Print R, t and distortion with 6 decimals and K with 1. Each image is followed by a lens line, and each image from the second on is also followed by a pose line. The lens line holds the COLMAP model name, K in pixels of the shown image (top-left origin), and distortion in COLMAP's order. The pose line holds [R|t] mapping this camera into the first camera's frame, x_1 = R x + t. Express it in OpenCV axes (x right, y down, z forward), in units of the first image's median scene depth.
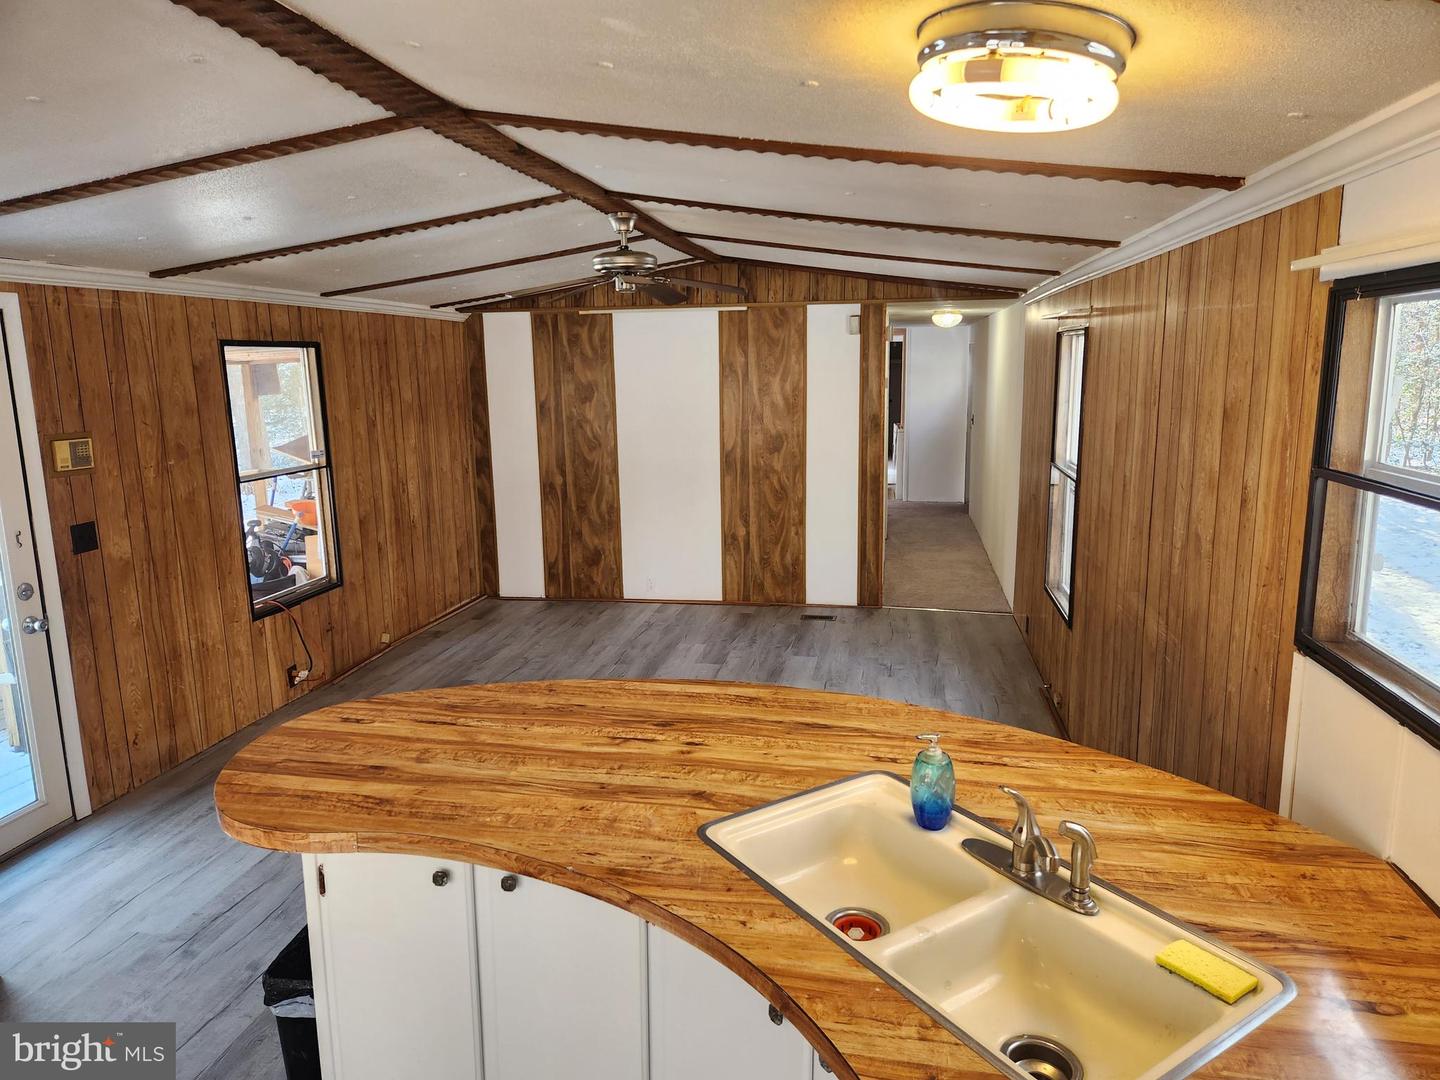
lens RADIAL K [[950.7, 0, 712.9], [0, 950.7, 540.7], [0, 0, 1]] dist [0.088258, -0.065804]
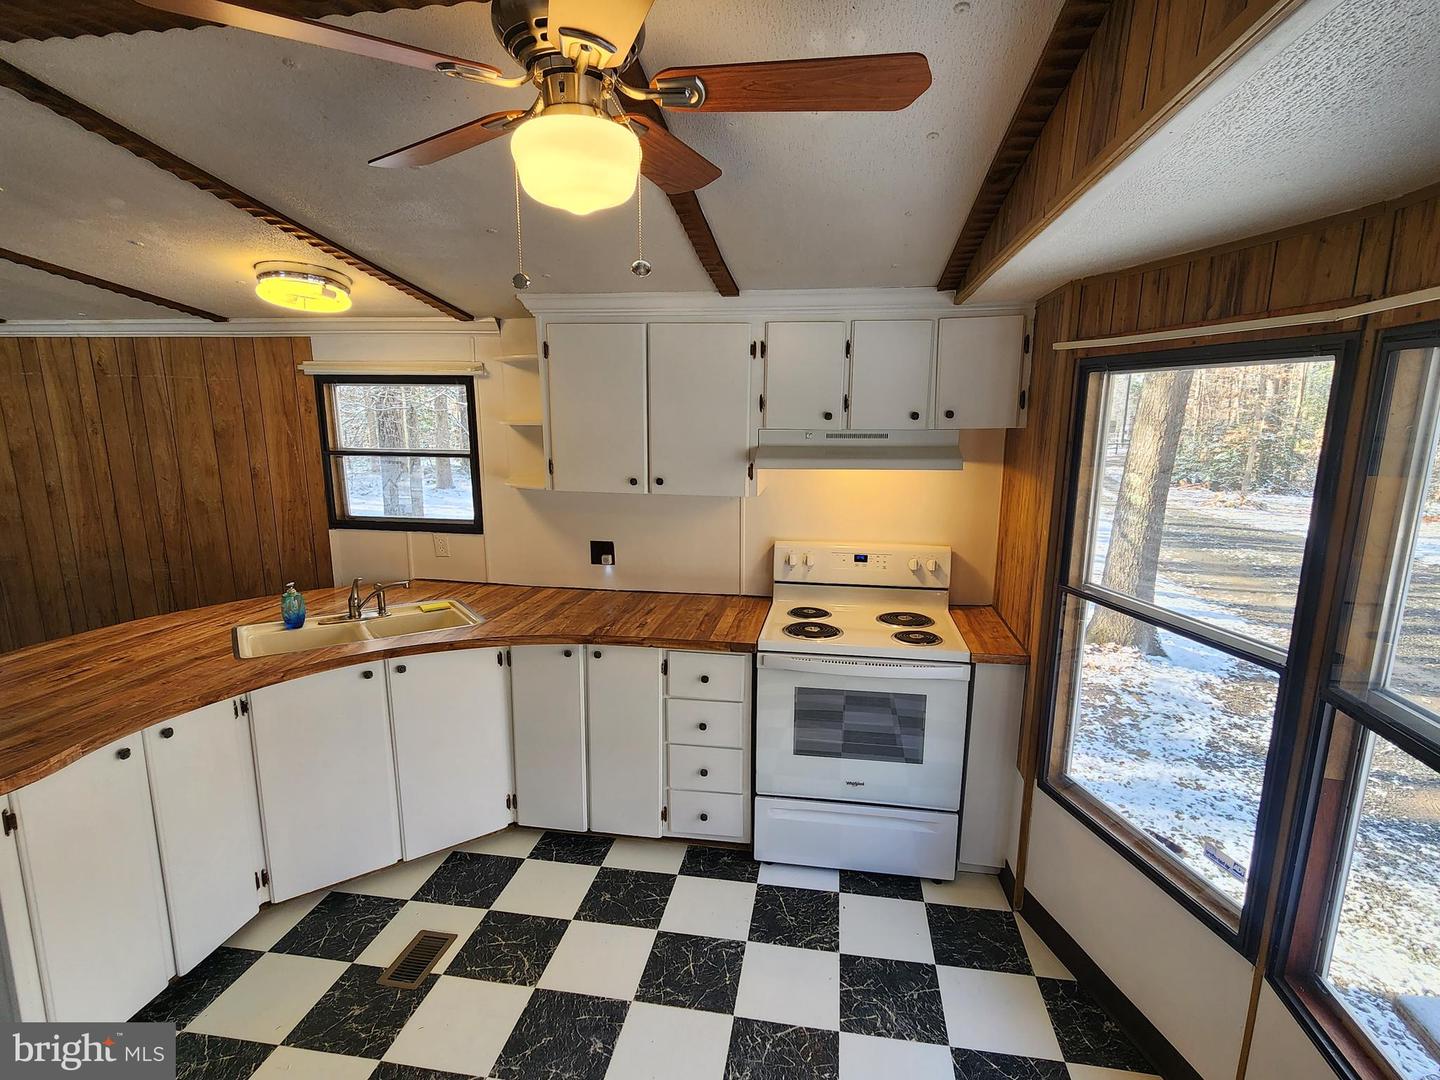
lens RADIAL K [[718.2, 0, 729.5], [0, 718.2, 550.1], [0, 0, 1]] dist [0.000486, 0.000374]
pose [[-0.033375, -0.181017, 0.982914, -0.354028], [0.175041, 0.967202, 0.184067, 0.002886], [-0.983995, 0.178193, -0.000595, 0.011231]]
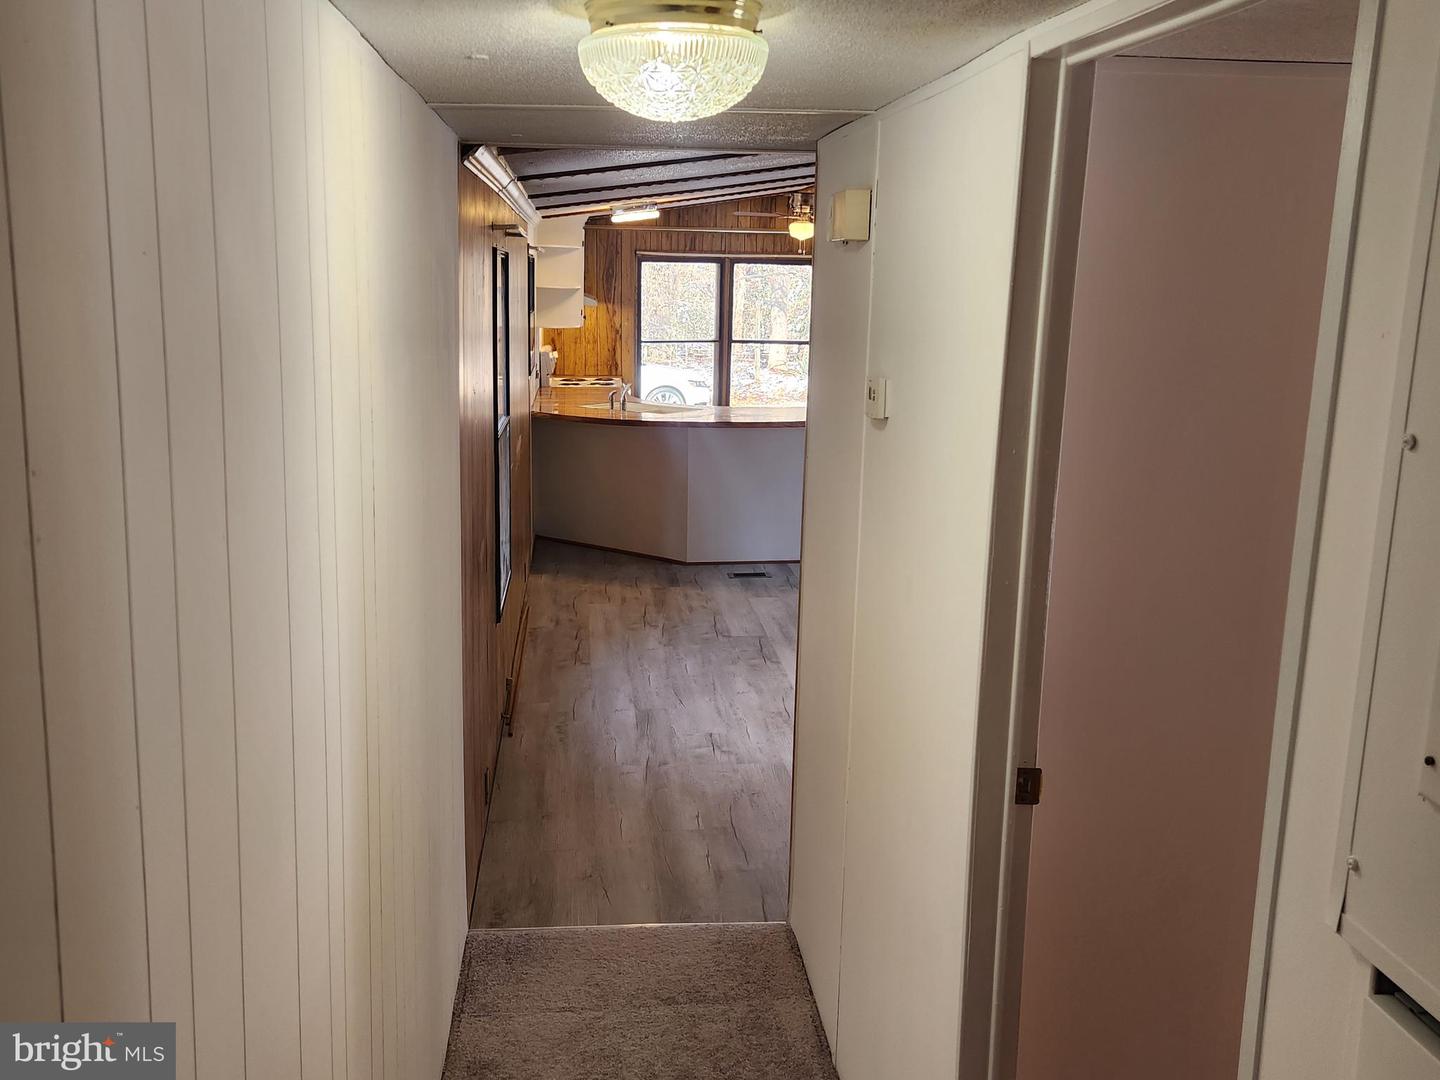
lens RADIAL K [[1323.2, 0, 717.4], [0, 1323.2, 523.7], [0, 0, 1]] dist [0.068127, -0.001346]
pose [[-0.958114, 0.050741, -0.281855, 0.361555], [-0.057451, 0.930119, 0.362736, -0.290163], [0.280565, 0.363735, -0.888245, 1.461394]]
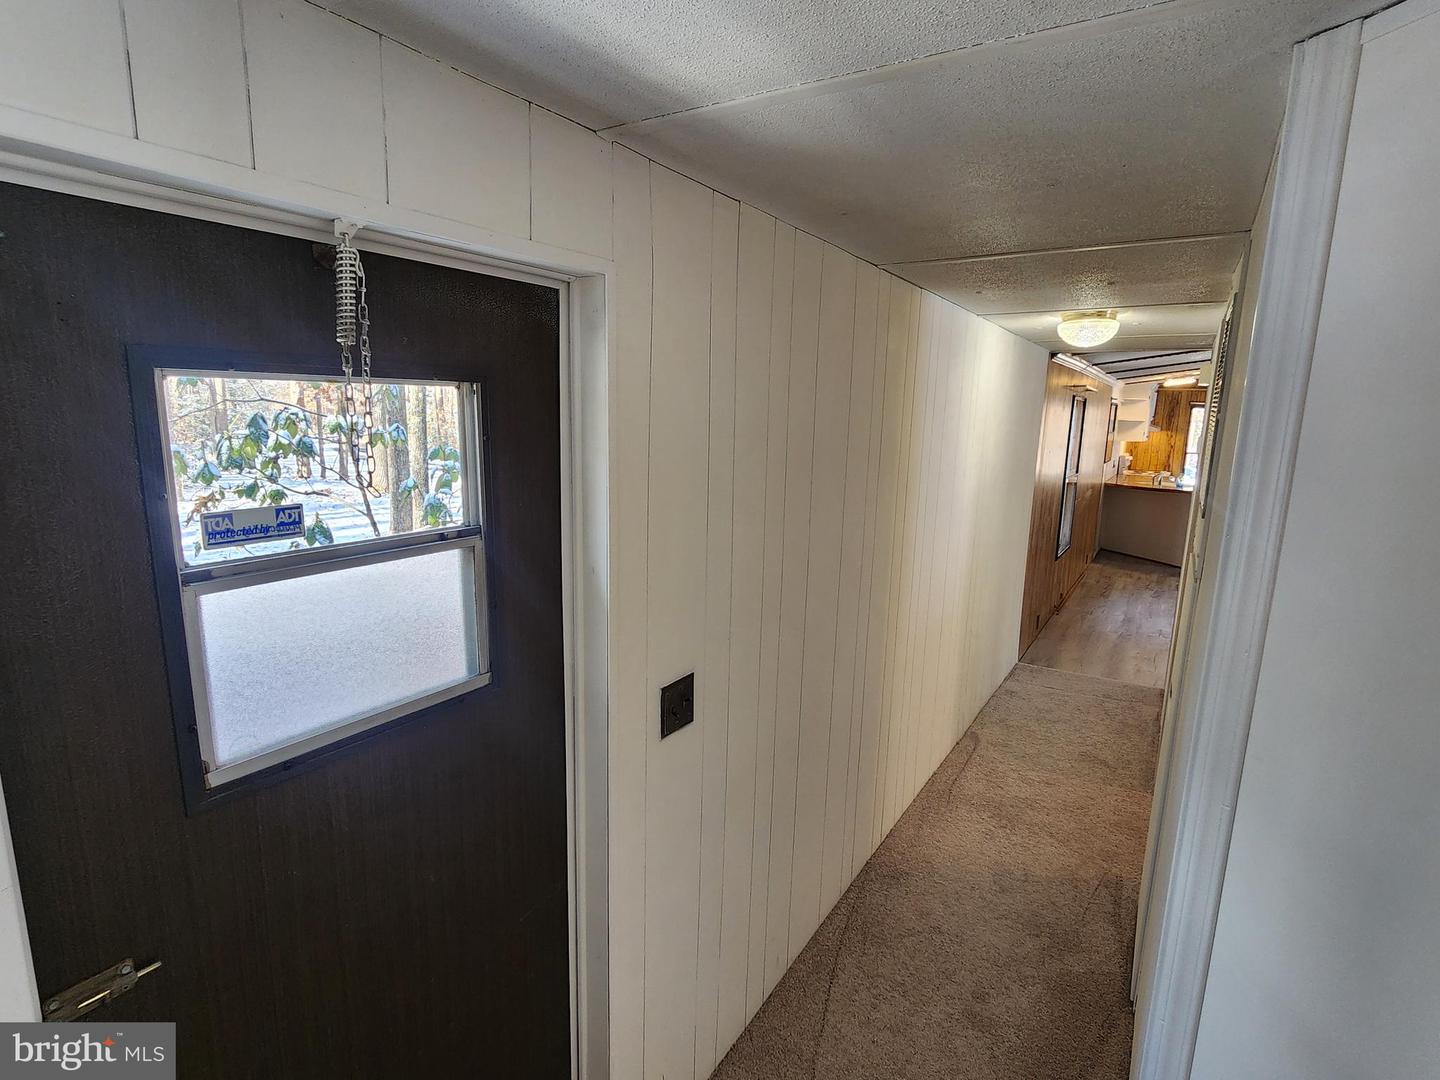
lens RADIAL K [[747.8, 0, 723.0], [0, 747.8, 549.2], [0, 0, 1]] dist [-0.000457, -0.000243]
pose [[-0.933070, -0.070578, 0.352704, 0.333344], [0.059512, 0.936755, 0.344888, -0.327490], [-0.354739, 0.342795, -0.869858, 1.756600]]
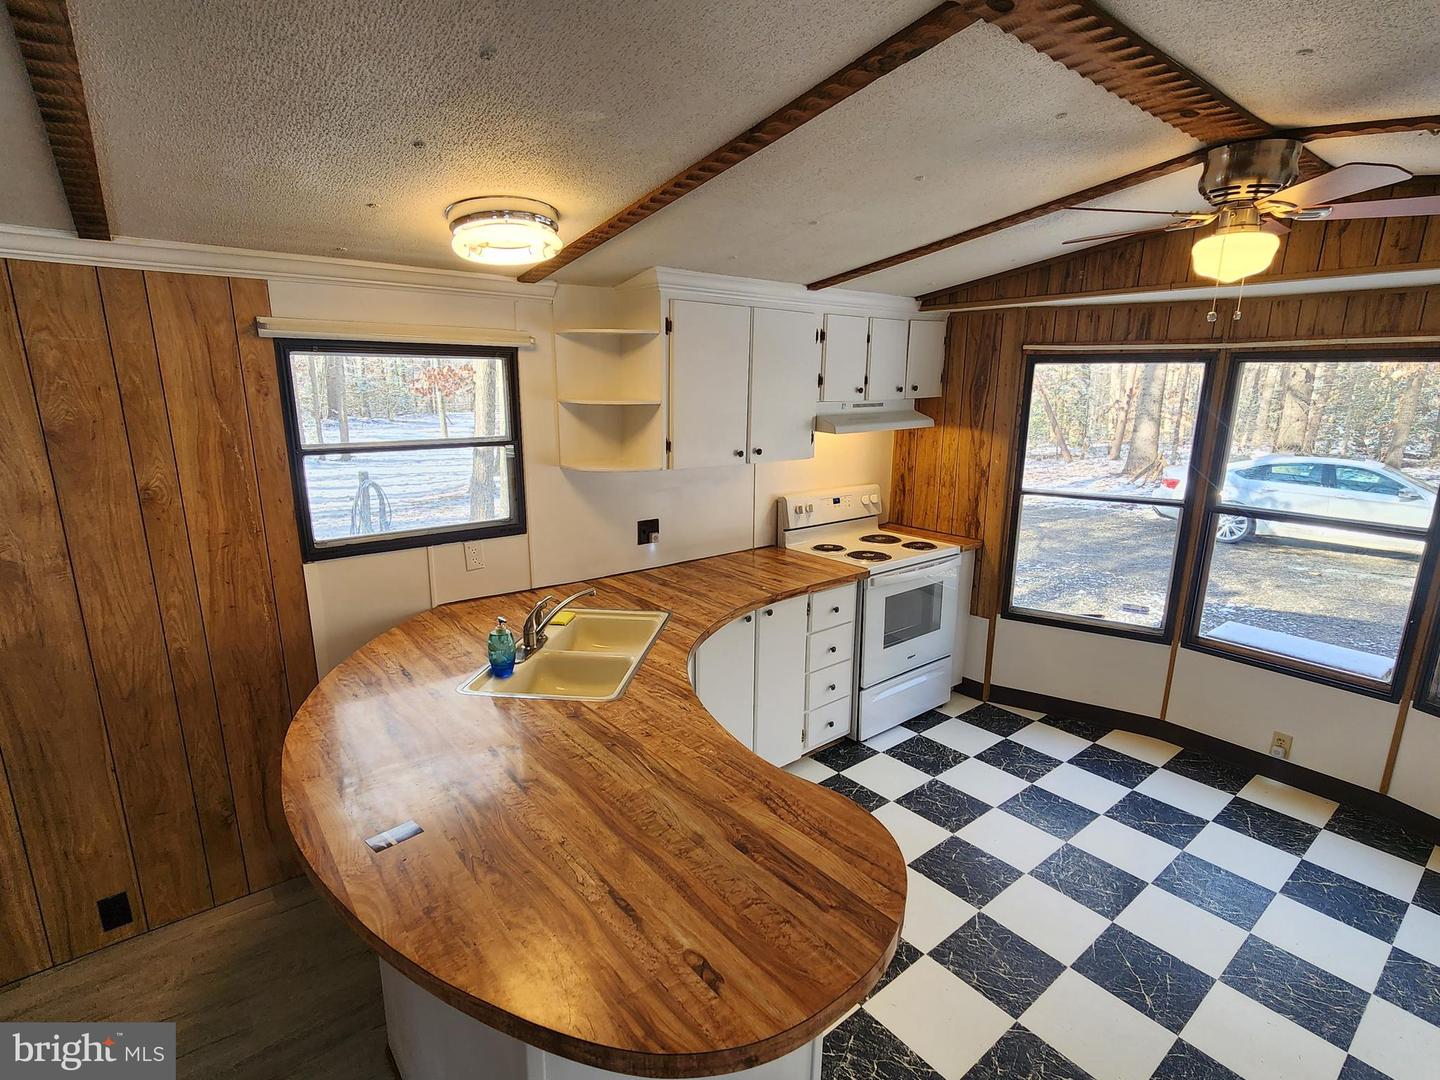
lens RADIAL K [[718.2, 0, 729.5], [0, 718.2, 550.1], [0, 0, 1]] dist [0.000486, 0.000374]
pose [[-0.766415, -0.139523, 0.627010, -0.215419], [0.120890, 0.927352, 0.354123, -0.076204], [-0.630867, 0.347205, -0.693870, 0.413151]]
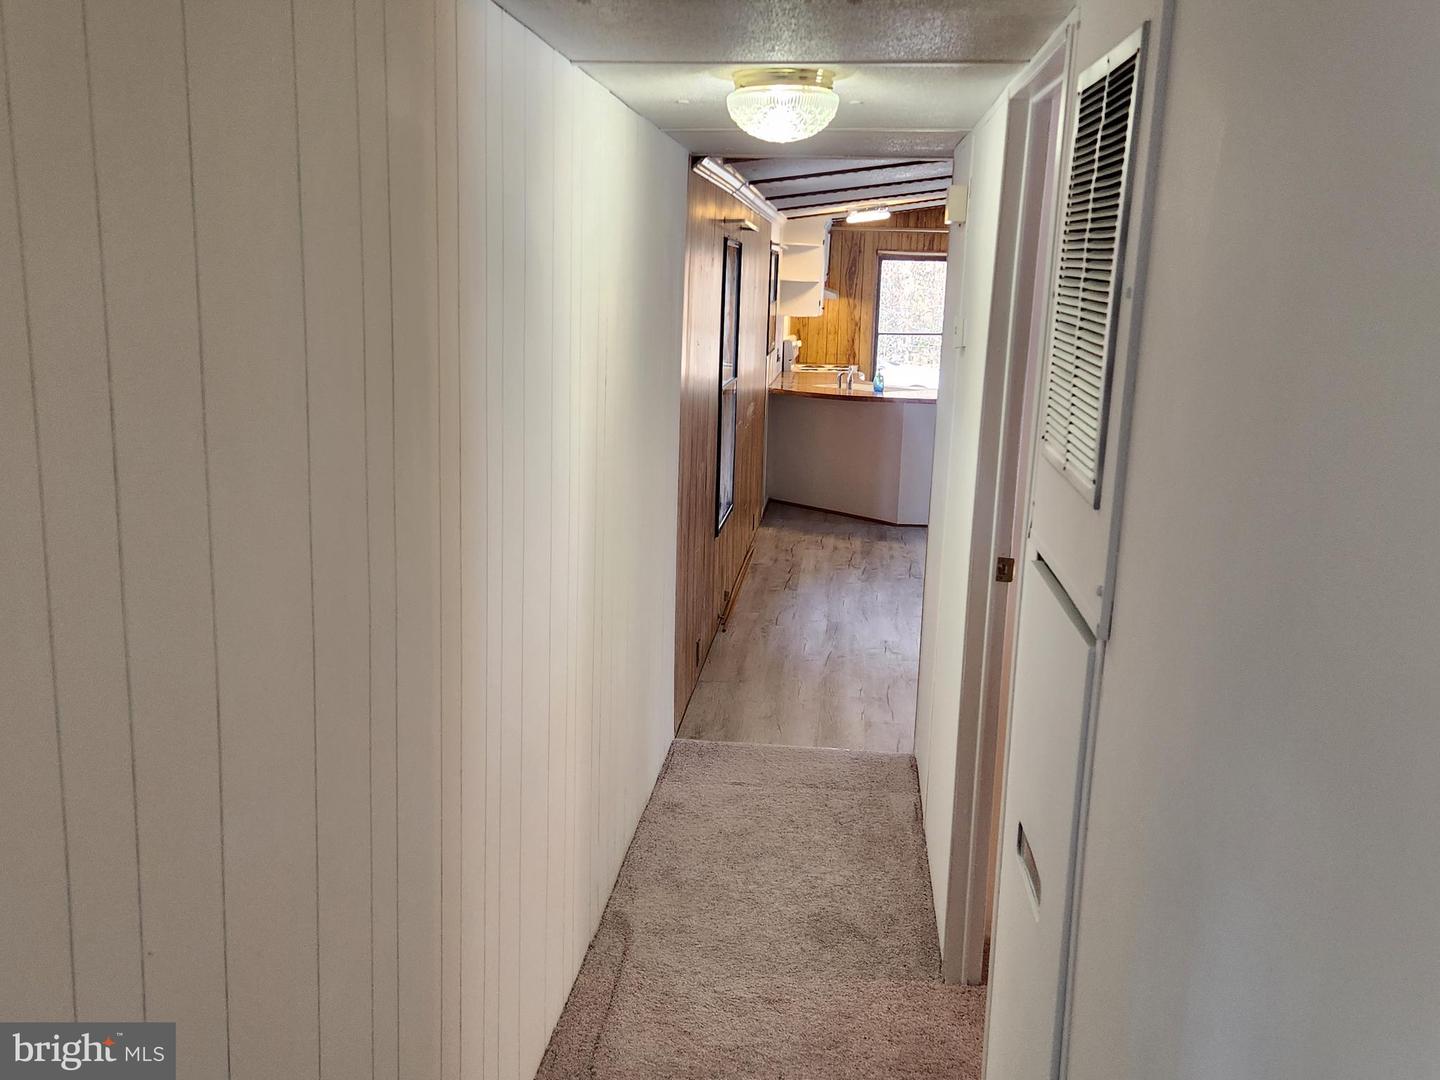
lens RADIAL K [[1329.7, 0, 721.0], [0, 1329.7, 542.2], [0, 0, 1]] dist [0.088931, -0.000149]
pose [[-0.995977, 0.005260, -0.089459, 0.353487], [-0.028905, 0.926065, 0.376256, -0.312121], [0.084824, 0.377328, -0.922187, 1.655788]]
